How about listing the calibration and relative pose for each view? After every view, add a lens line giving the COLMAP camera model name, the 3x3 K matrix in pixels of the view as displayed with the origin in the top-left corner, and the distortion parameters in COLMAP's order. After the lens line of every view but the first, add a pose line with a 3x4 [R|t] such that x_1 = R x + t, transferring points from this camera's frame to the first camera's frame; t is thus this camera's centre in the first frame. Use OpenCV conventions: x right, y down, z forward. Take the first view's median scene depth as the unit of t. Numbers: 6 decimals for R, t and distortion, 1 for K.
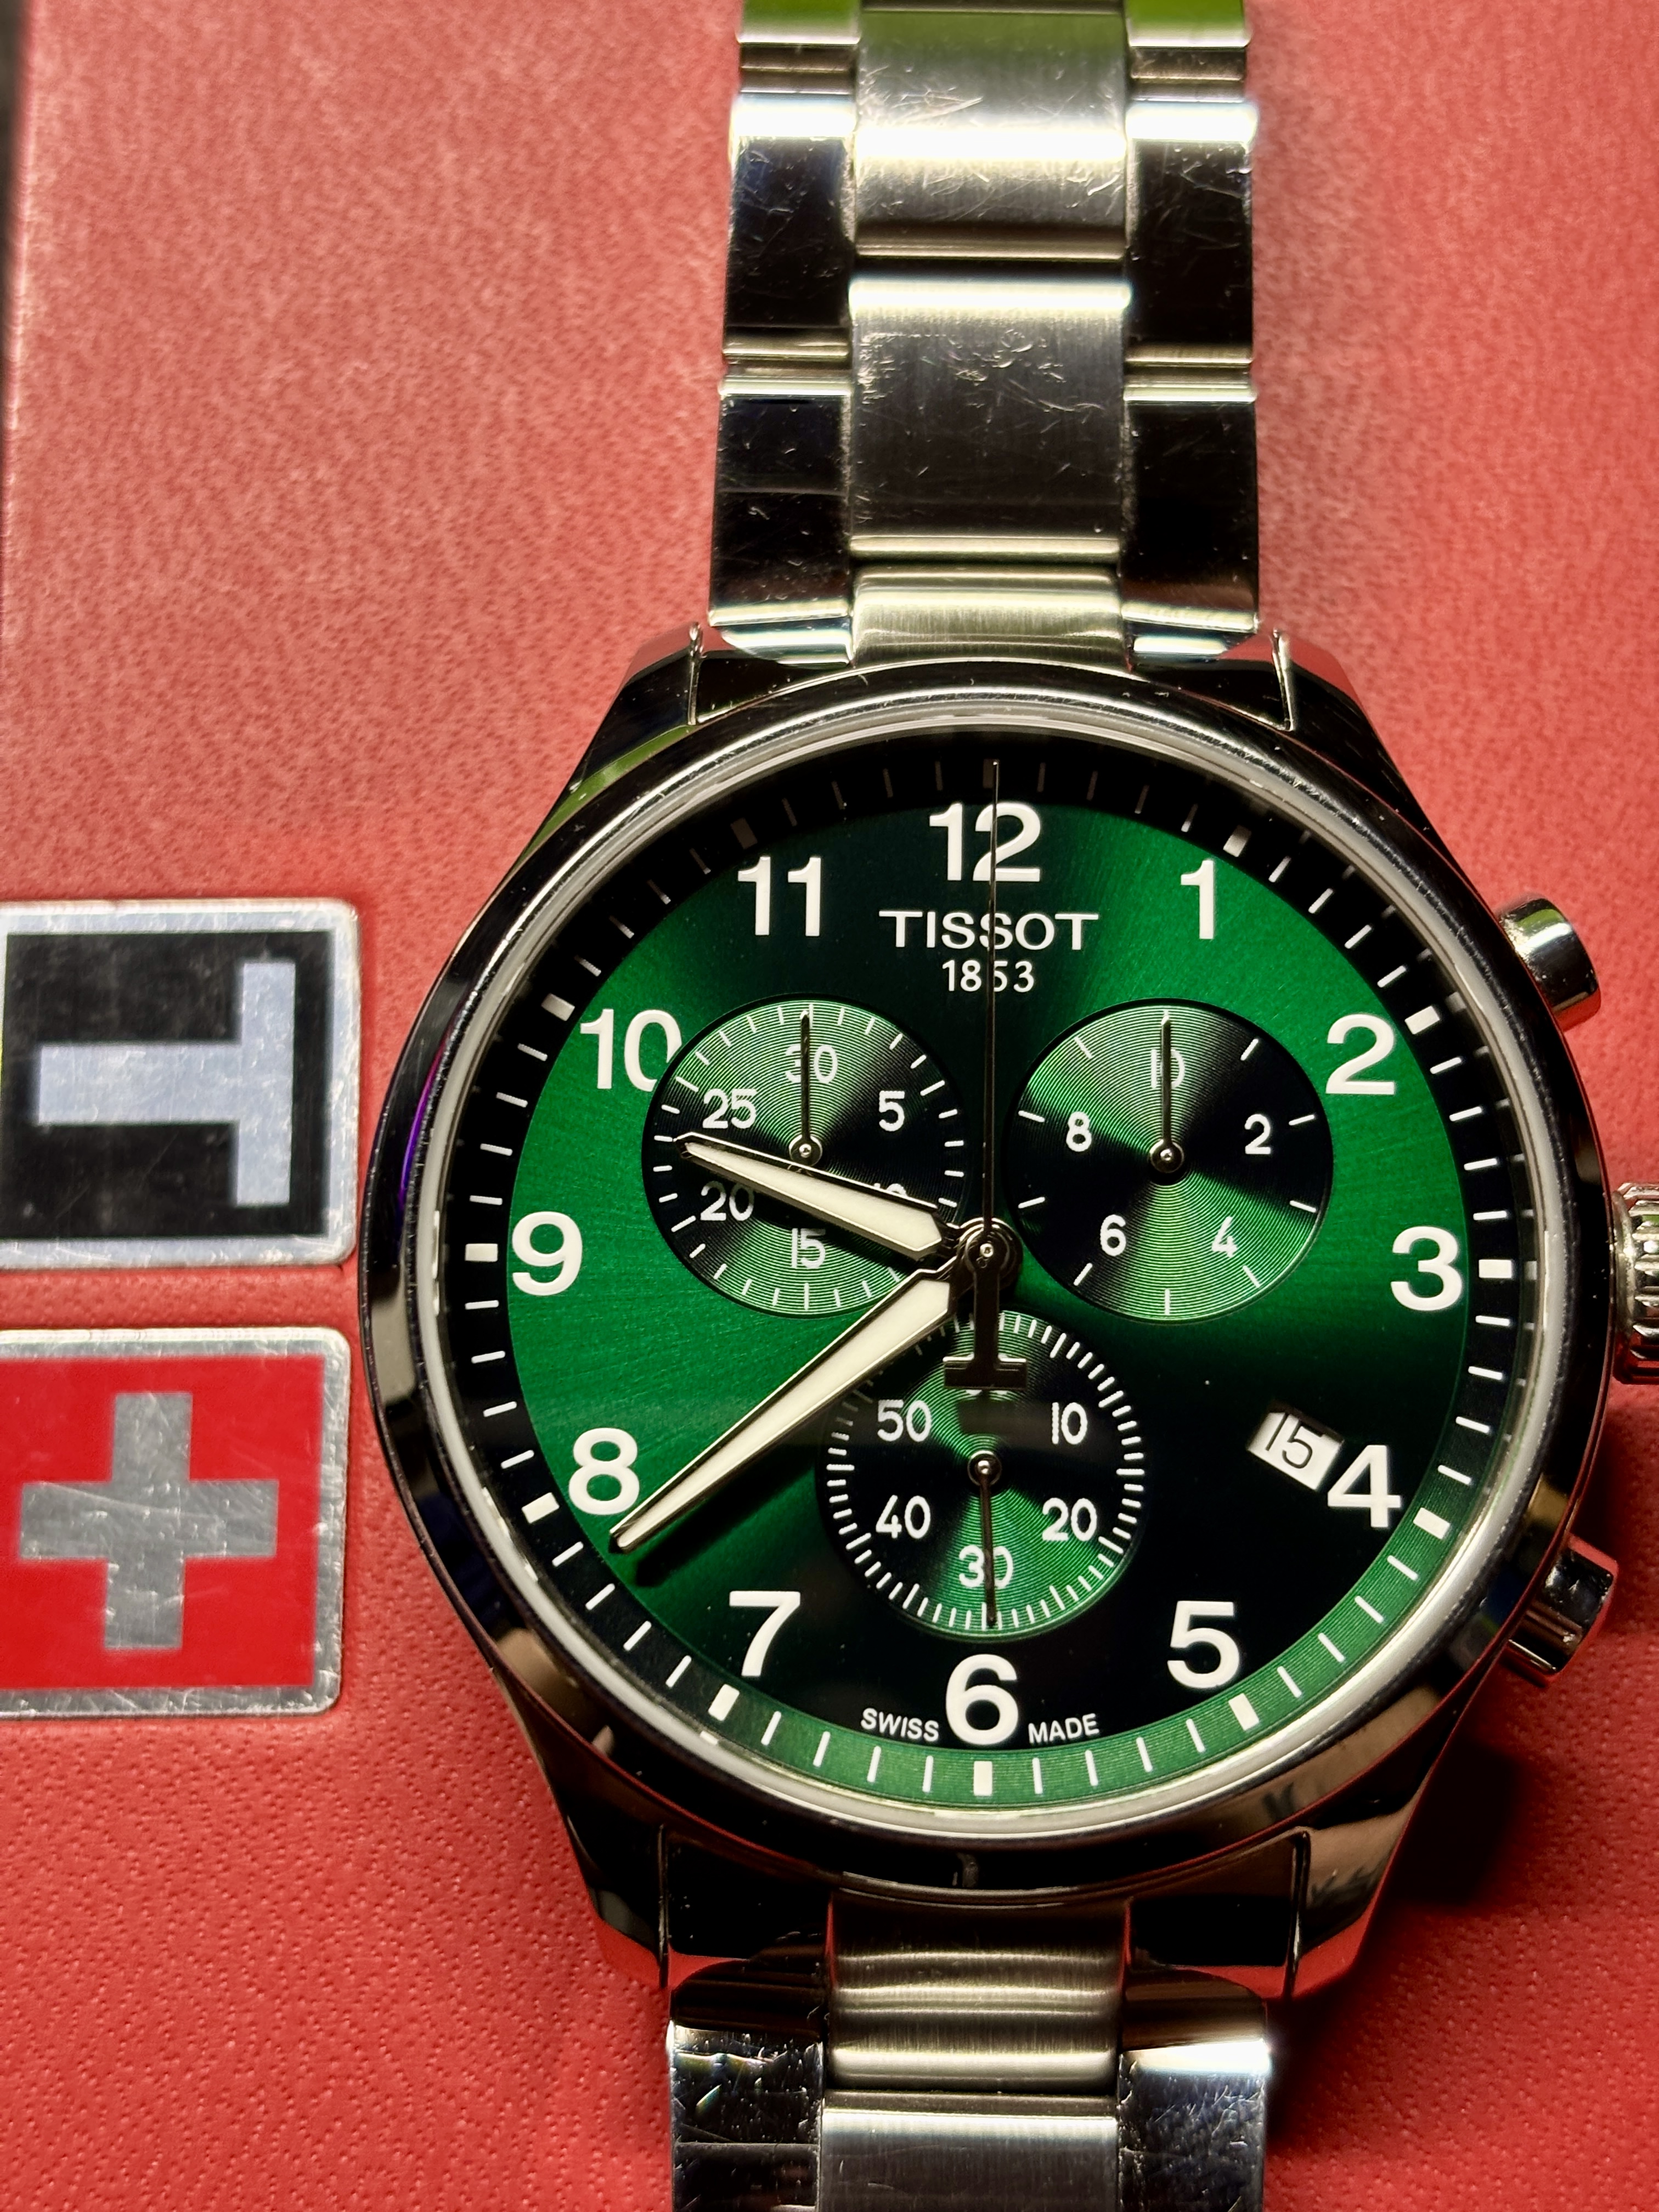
lens RADIAL K [[3442.4, 0, 861.3], [0, 3442.4, 1105.5], [0, 0, 1]] dist [0.250096, -1.420763]
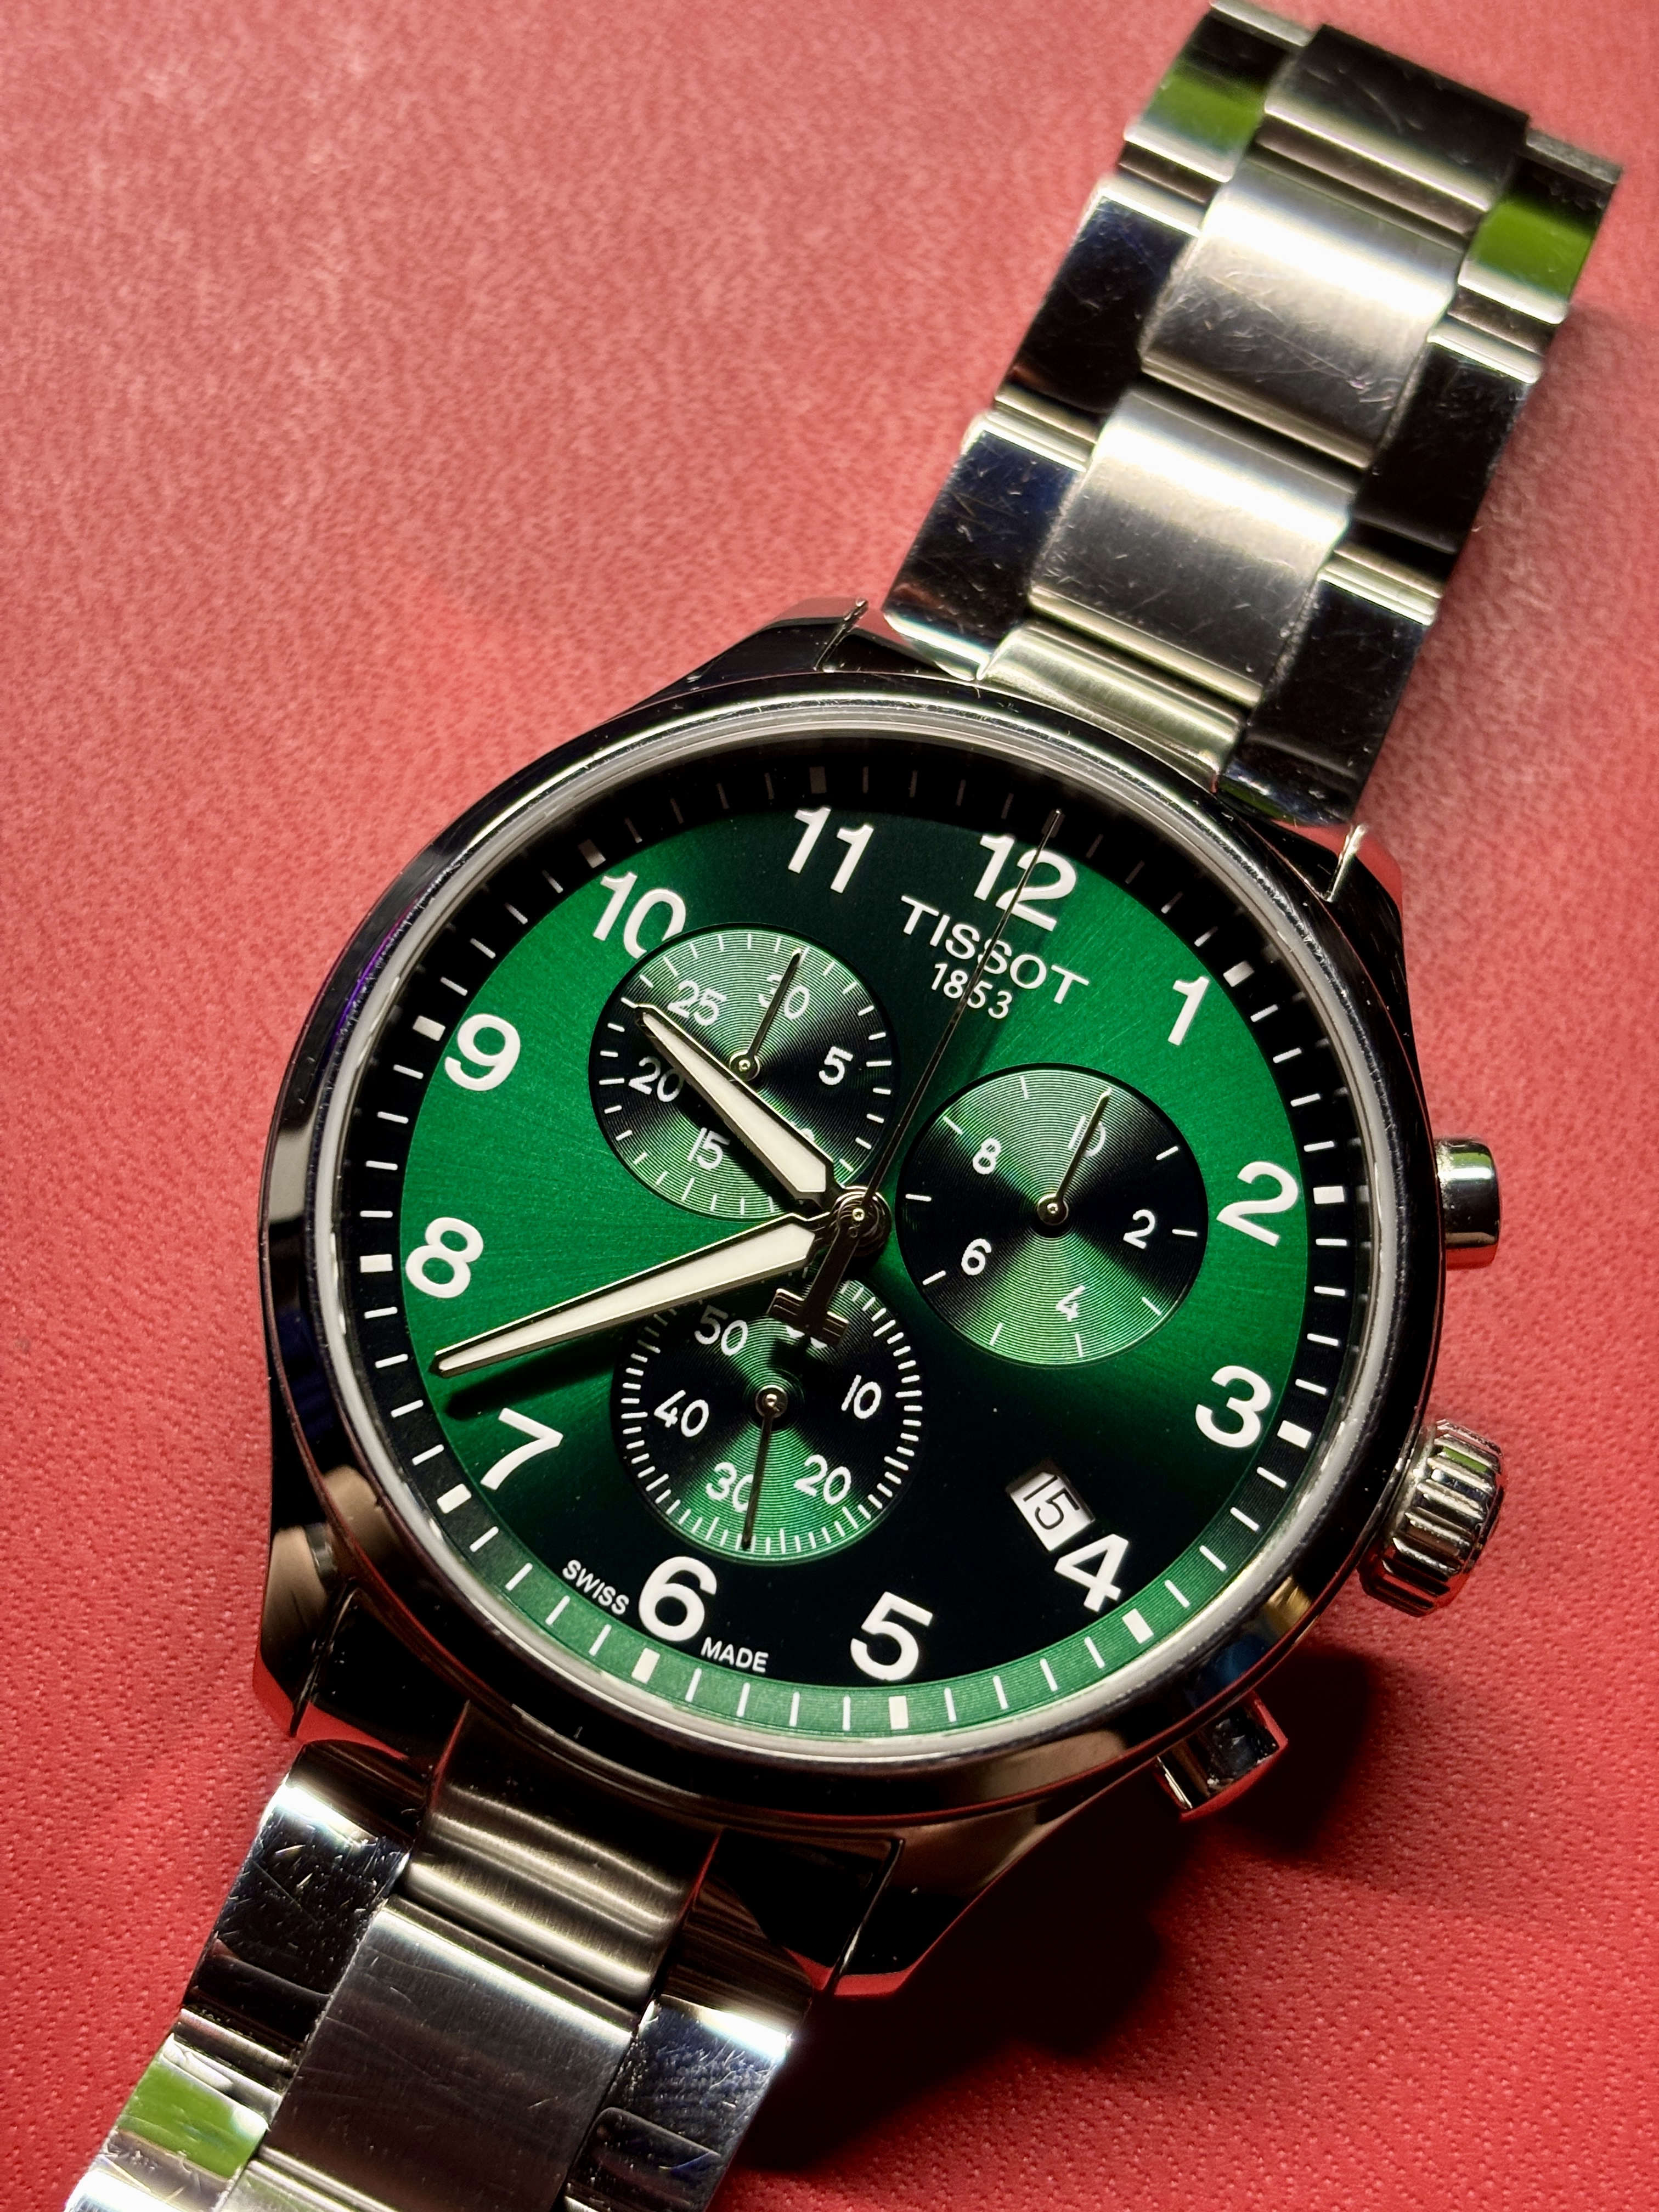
lens RADIAL K [[3442.4, 0, 861.3], [0, 3442.4, 1105.5], [0, 0, 1]] dist [0.250096, -1.420763]
pose [[0.910784, 0.407173, -0.068429, 0.094479], [-0.411379, 0.909050, -0.066303, 0.080000], [0.035209, 0.088538, 0.995450, -0.056828]]
